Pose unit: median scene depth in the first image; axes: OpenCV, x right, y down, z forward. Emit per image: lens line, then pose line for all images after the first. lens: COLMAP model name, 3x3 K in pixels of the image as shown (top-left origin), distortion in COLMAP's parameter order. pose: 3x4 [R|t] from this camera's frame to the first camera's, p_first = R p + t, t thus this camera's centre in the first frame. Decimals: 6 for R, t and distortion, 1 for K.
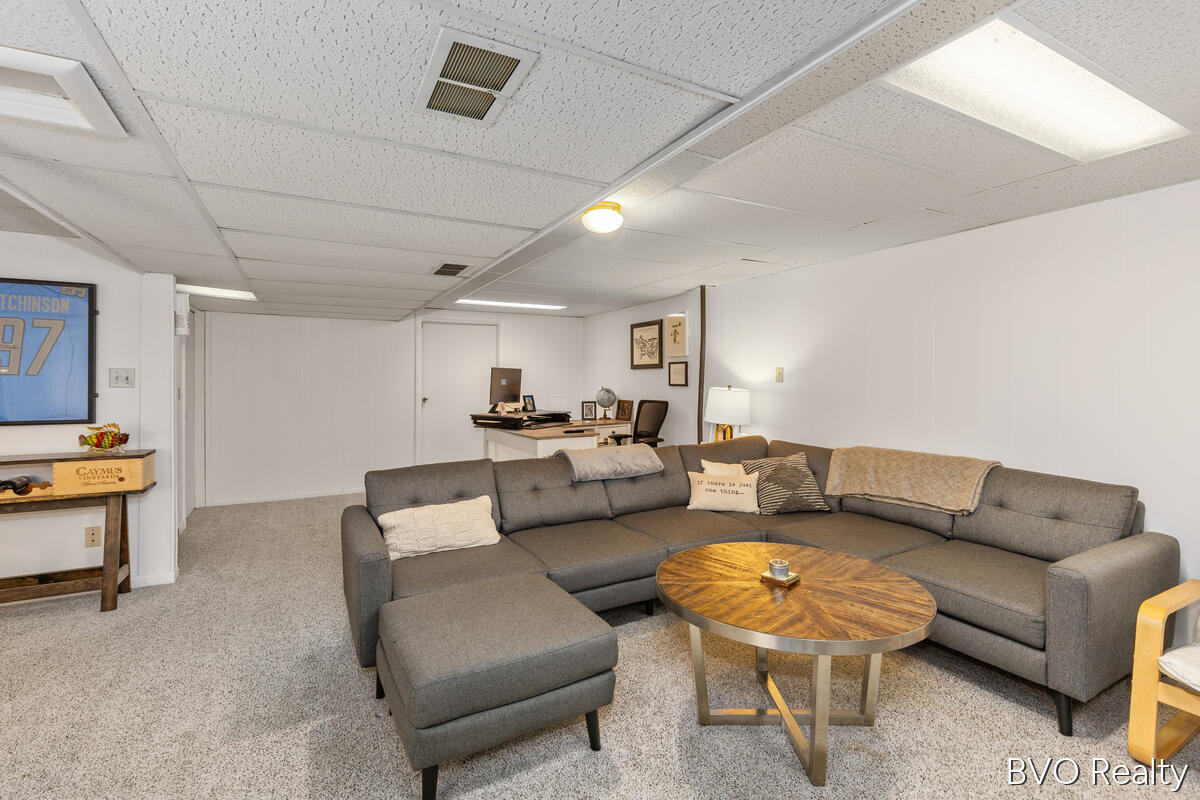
lens RADIAL K [[548.1, 0, 603.4], [0, 548.1, 392.9], [0, 0, 1]] dist [0.003865, -0.000685]
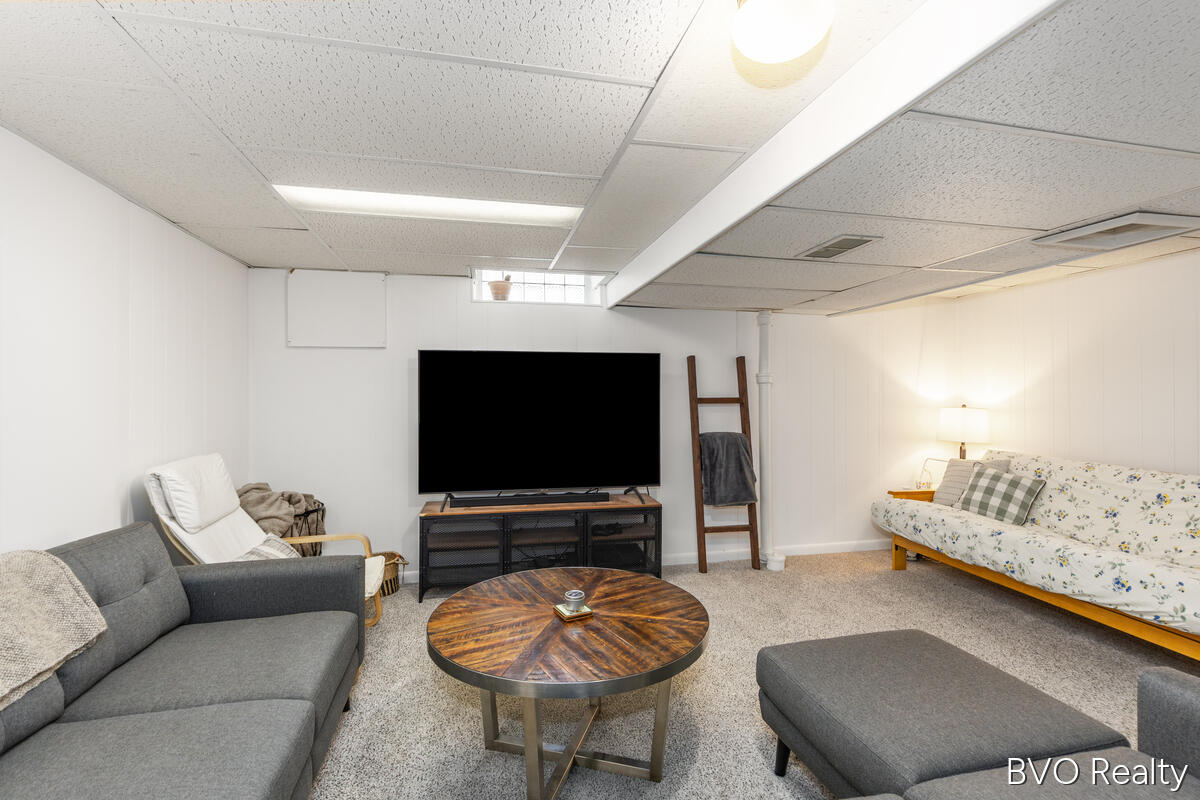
lens RADIAL K [[548.1, 0, 599.6], [0, 548.1, 397.8], [0, 0, 1]] dist [0.003865, -0.000685]
pose [[-0.963541, 0.002219, 0.267553, 0.016477], [0.007615, 0.999788, 0.019131, -0.022550], [-0.267454, 0.020471, -0.963353, 1.016428]]
